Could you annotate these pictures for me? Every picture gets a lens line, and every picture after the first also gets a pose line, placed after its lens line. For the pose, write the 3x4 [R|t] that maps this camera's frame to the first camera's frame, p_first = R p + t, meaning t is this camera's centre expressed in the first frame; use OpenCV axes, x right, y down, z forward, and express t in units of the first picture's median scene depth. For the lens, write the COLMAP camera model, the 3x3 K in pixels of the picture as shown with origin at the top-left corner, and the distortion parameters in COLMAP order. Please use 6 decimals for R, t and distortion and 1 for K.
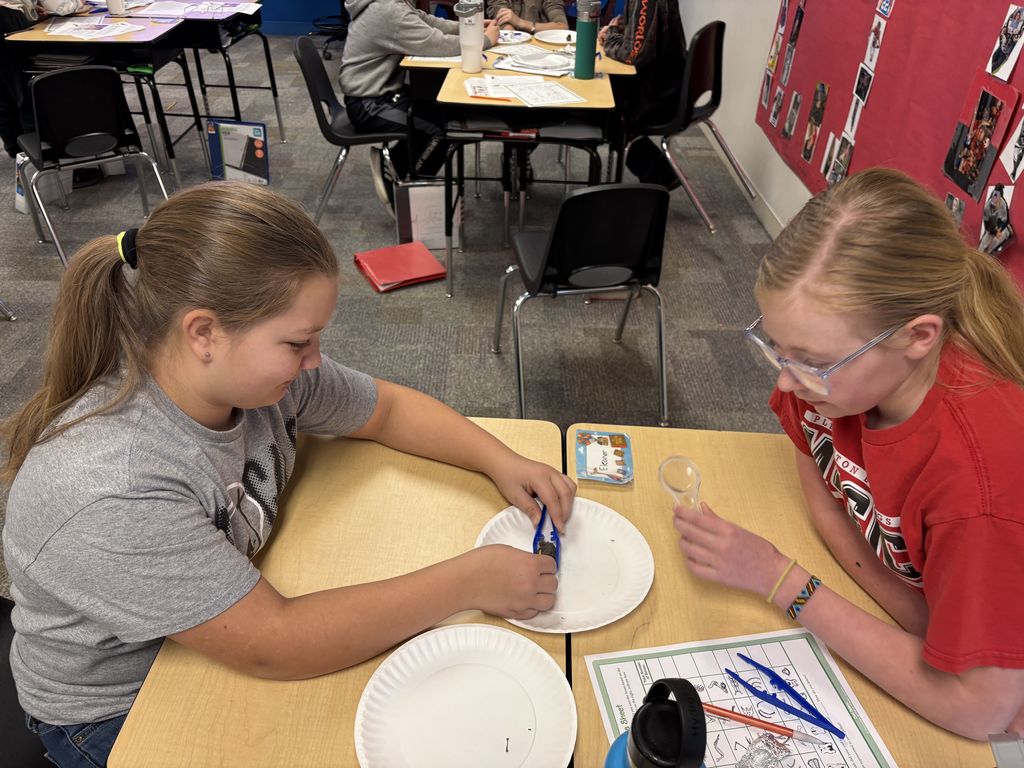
lens RADIAL K [[773.3, 0, 509.6], [0, 773.3, 384.1], [0, 0, 1]] dist [0.009095, 0.002152]
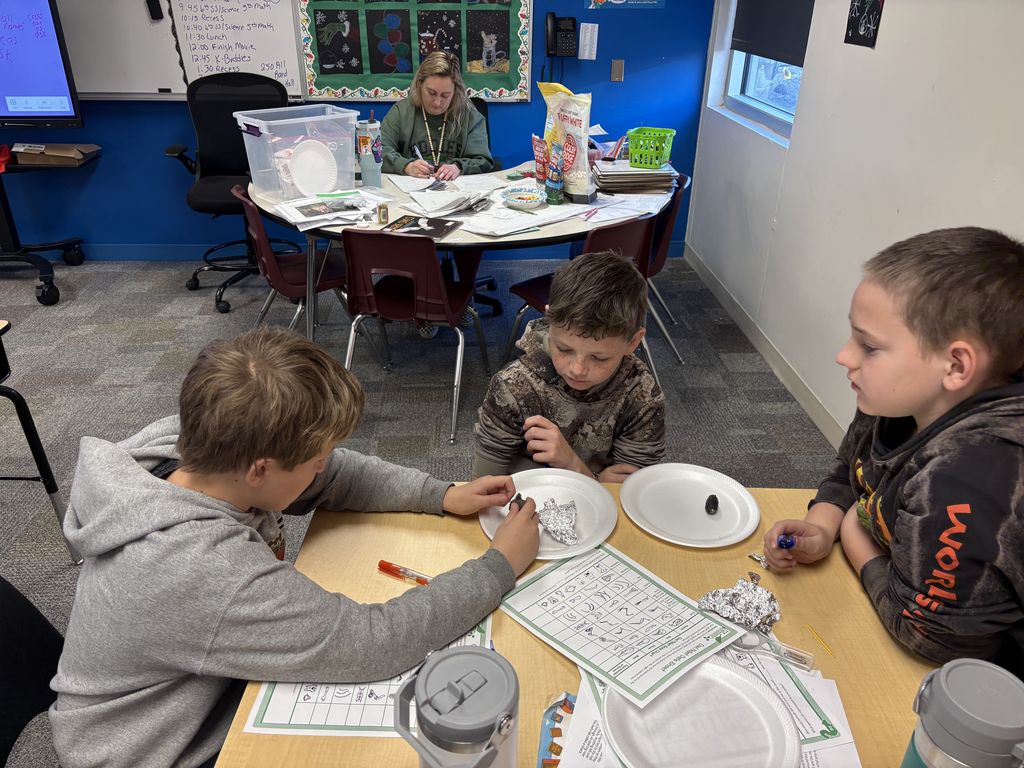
lens RADIAL K [[773.3, 0, 512.4], [0, 773.3, 384.7], [0, 0, 1]] dist [0.009095, 0.002152]
pose [[0.998180, -0.016039, 0.058140, -0.034492], [0.025011, 0.987278, -0.157027, -0.409399], [-0.054882, 0.158195, 0.985881, 0.547805]]
